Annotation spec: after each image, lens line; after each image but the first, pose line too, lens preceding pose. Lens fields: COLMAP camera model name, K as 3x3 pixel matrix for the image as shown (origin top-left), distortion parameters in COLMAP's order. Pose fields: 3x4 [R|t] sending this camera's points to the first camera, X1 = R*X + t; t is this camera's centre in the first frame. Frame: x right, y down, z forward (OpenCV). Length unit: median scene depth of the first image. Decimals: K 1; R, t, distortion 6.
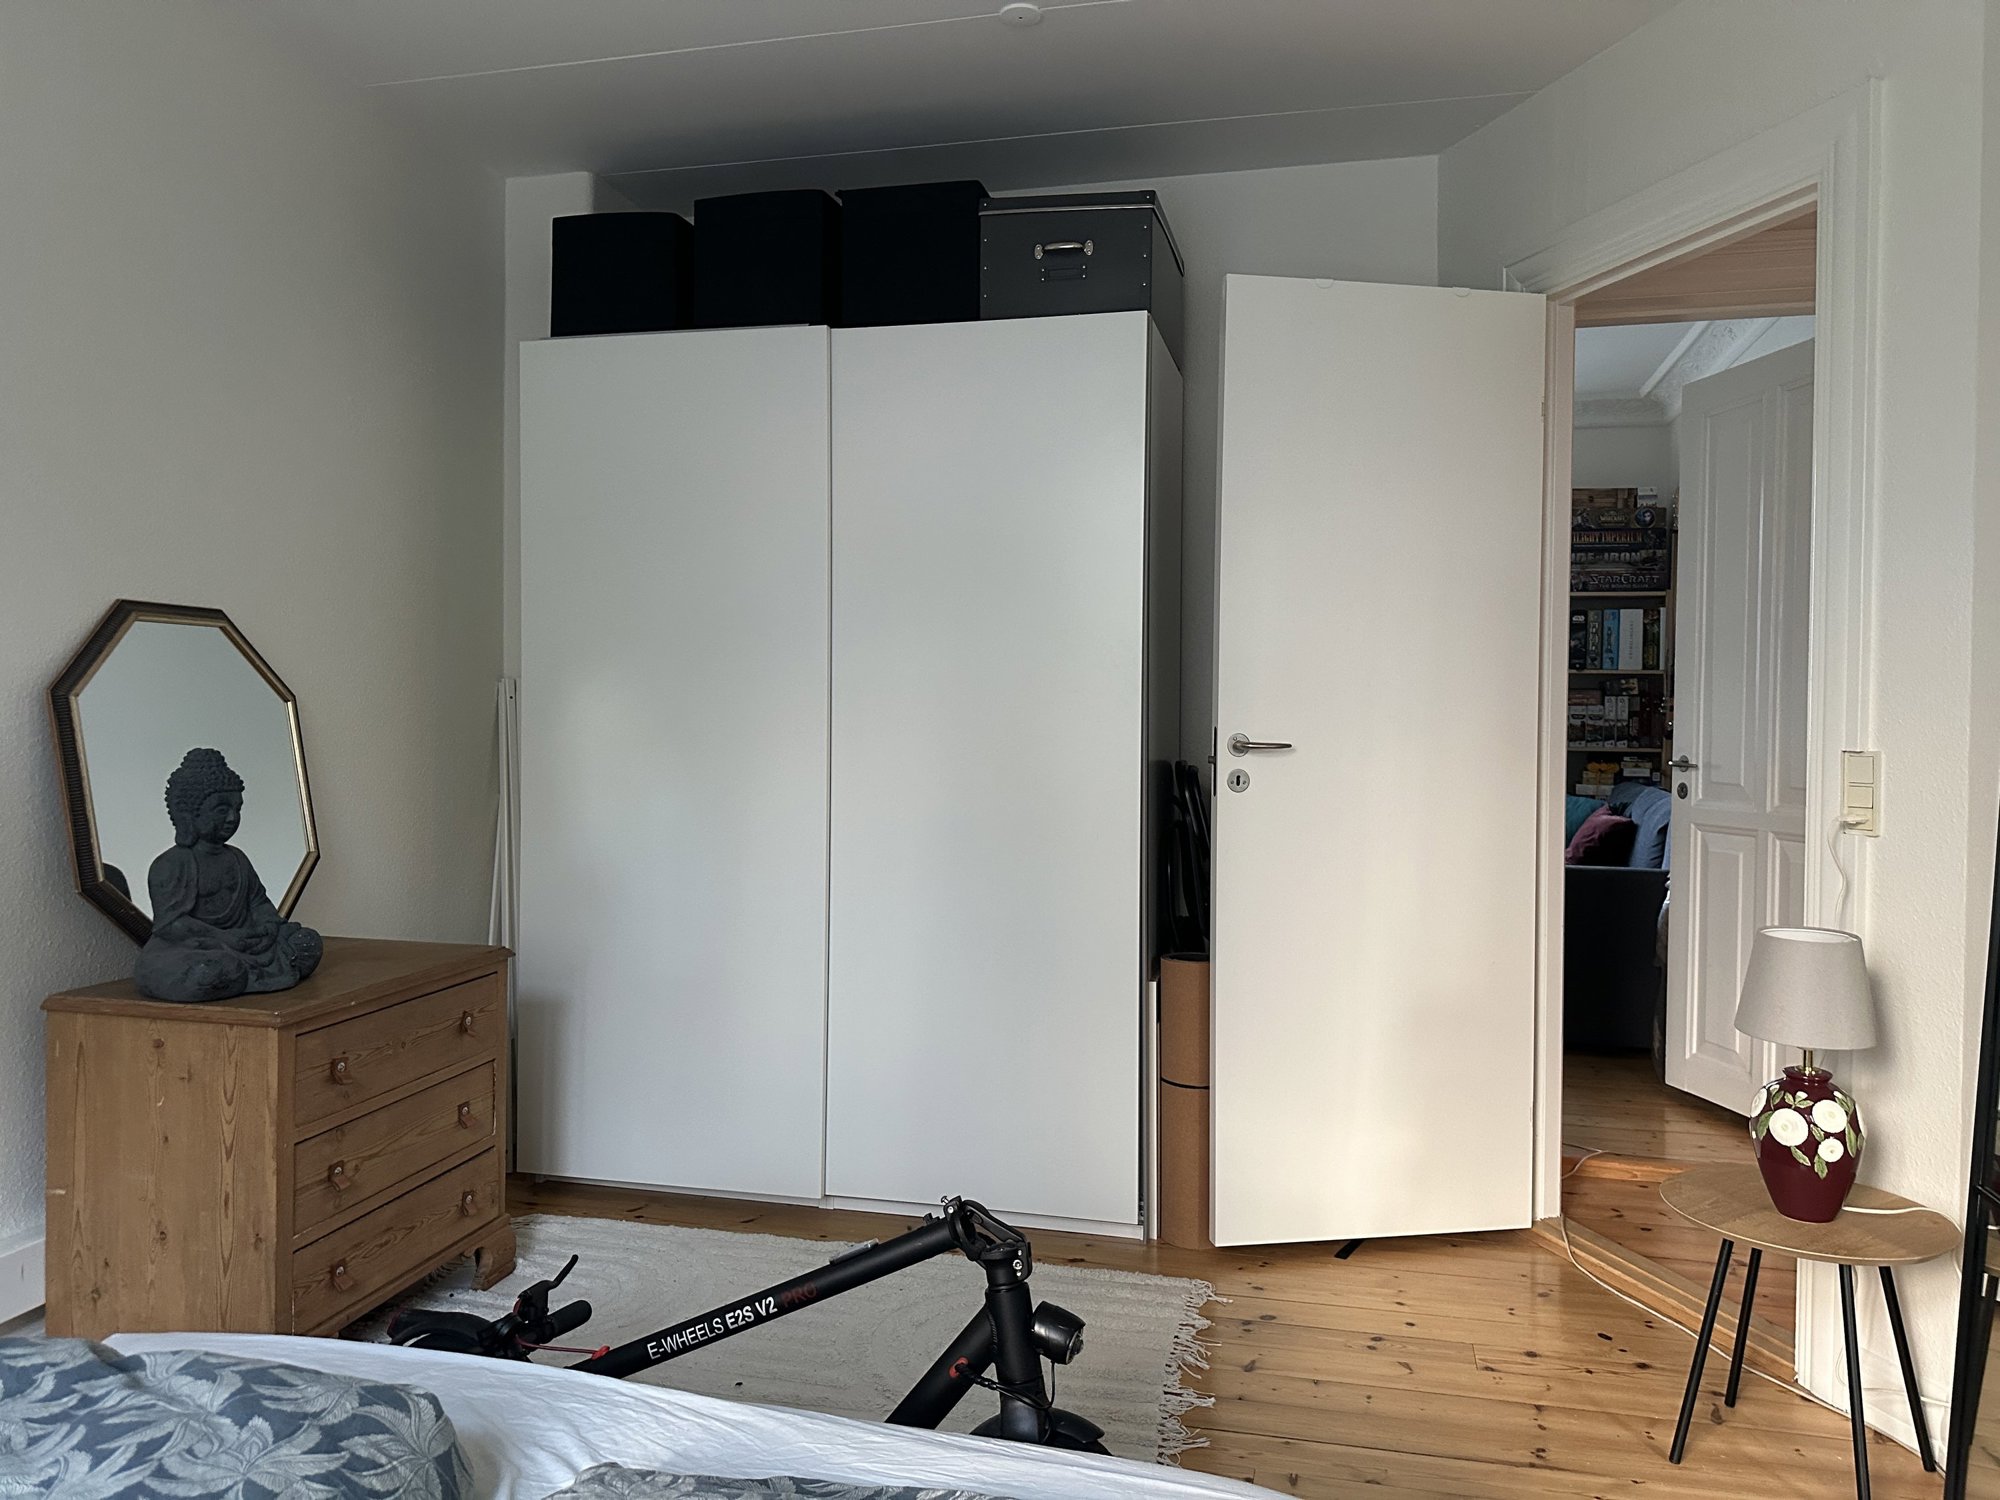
lens RADIAL K [[1407.8, 0, 1003.3], [0, 1407.8, 737.1], [0, 0, 1]] dist [0.060577, -0.070378]
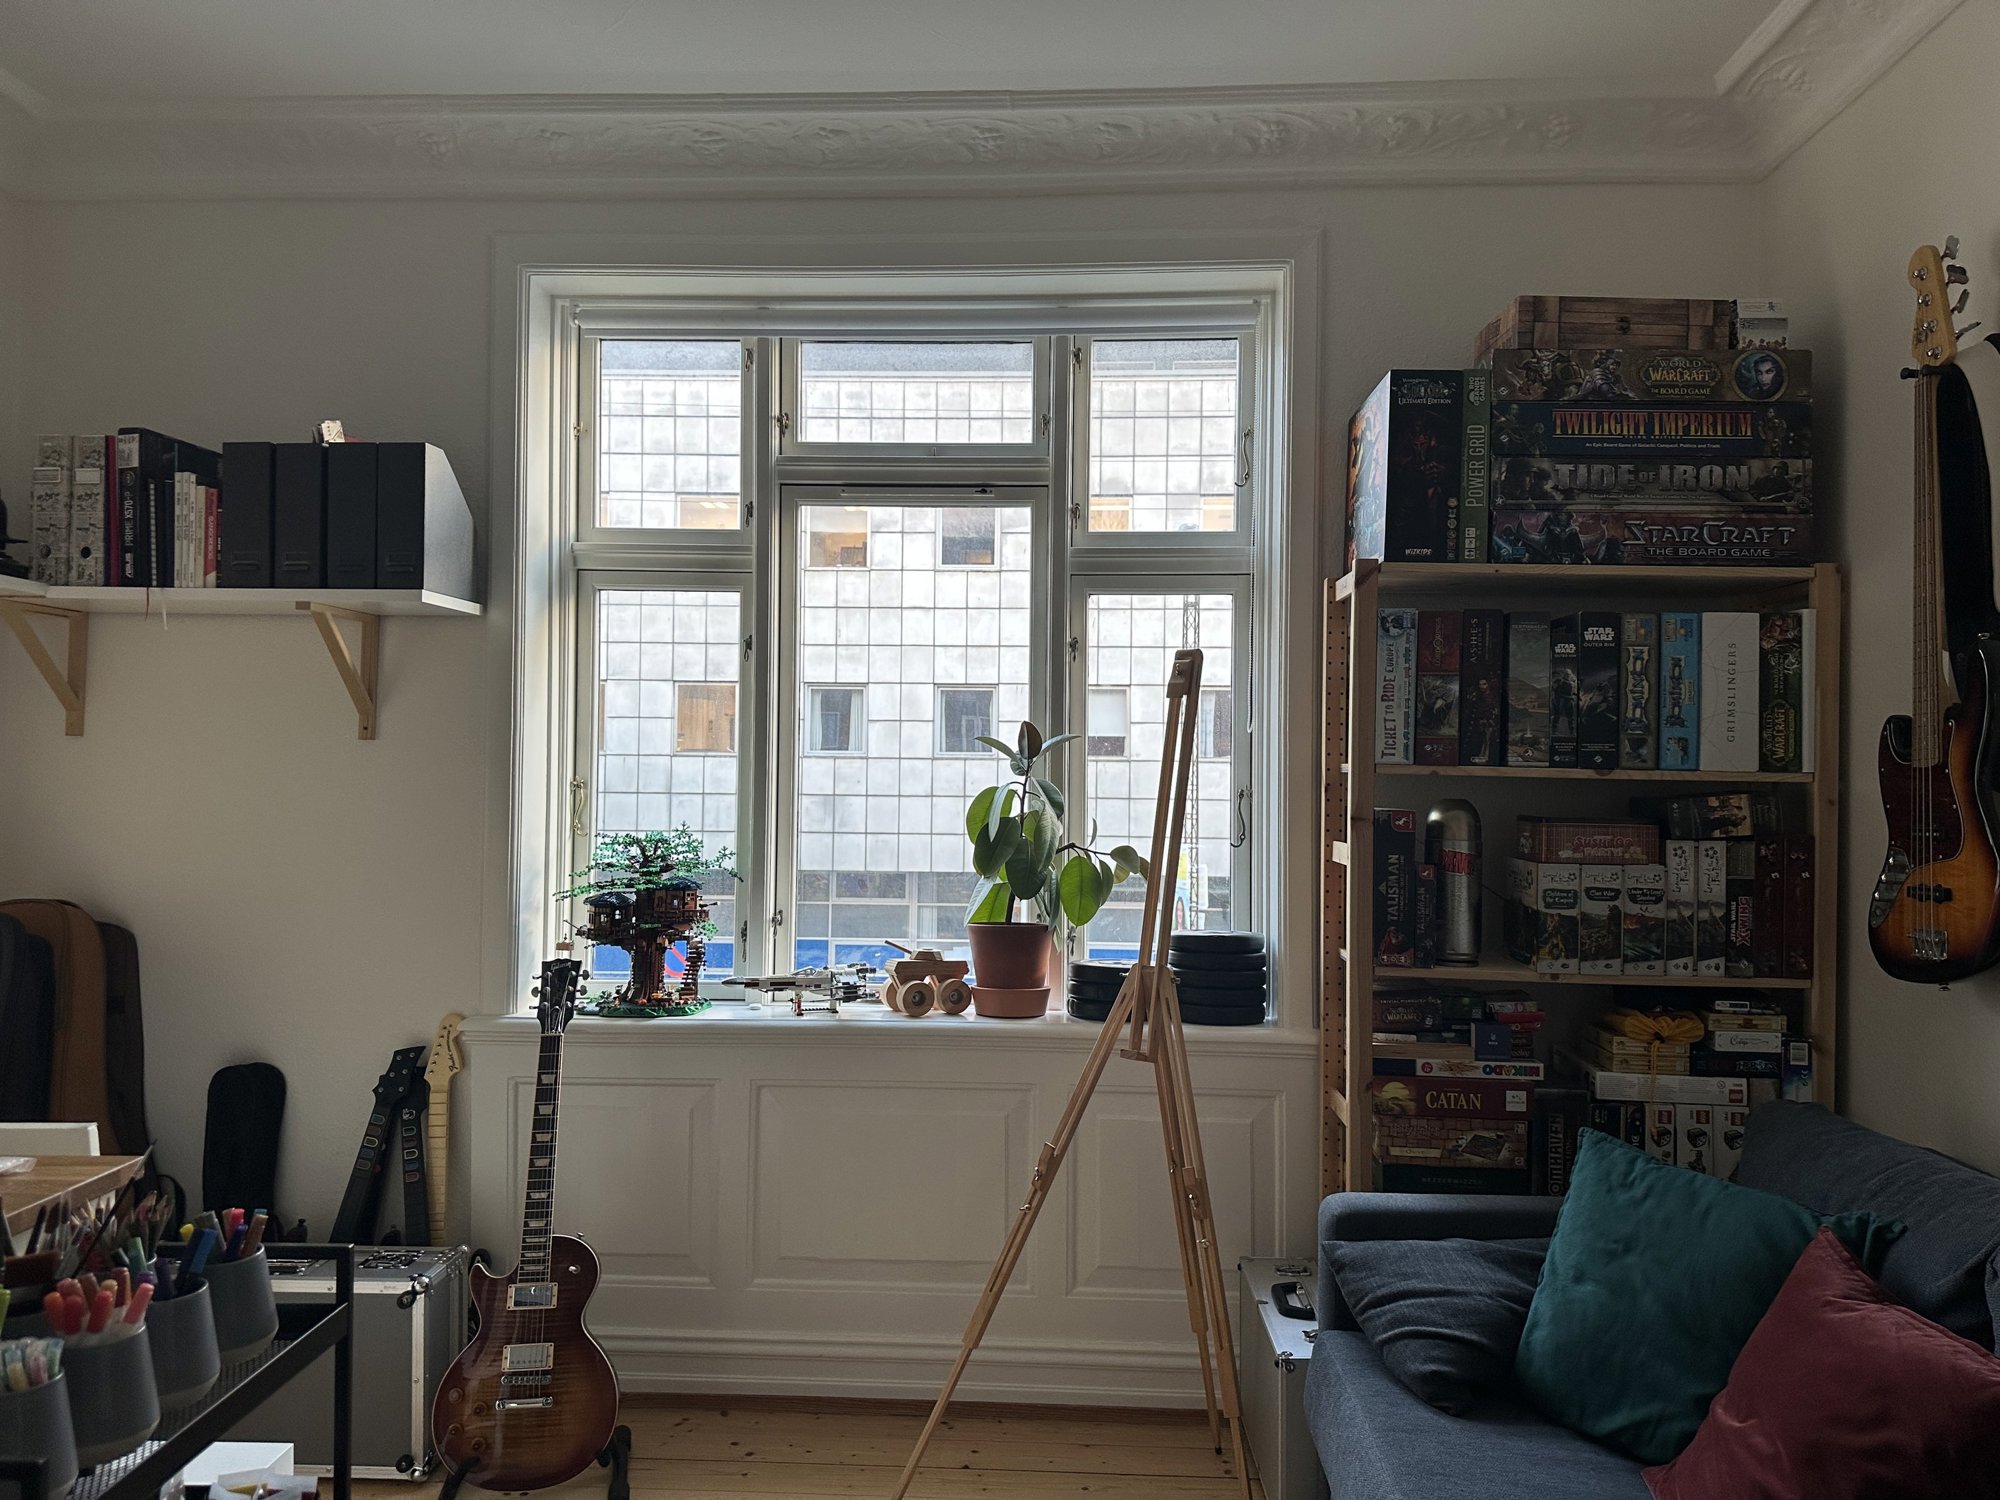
lens RADIAL K [[1407.8, 0, 1000.3], [0, 1407.8, 762.5], [0, 0, 1]] dist [0.060577, -0.070378]
pose [[0.978492, 0.005538, 0.206210, 0.171311], [0.000247, 0.999607, -0.028018, -0.038980], [-0.206284, 0.027466, 0.978107, 0.665951]]
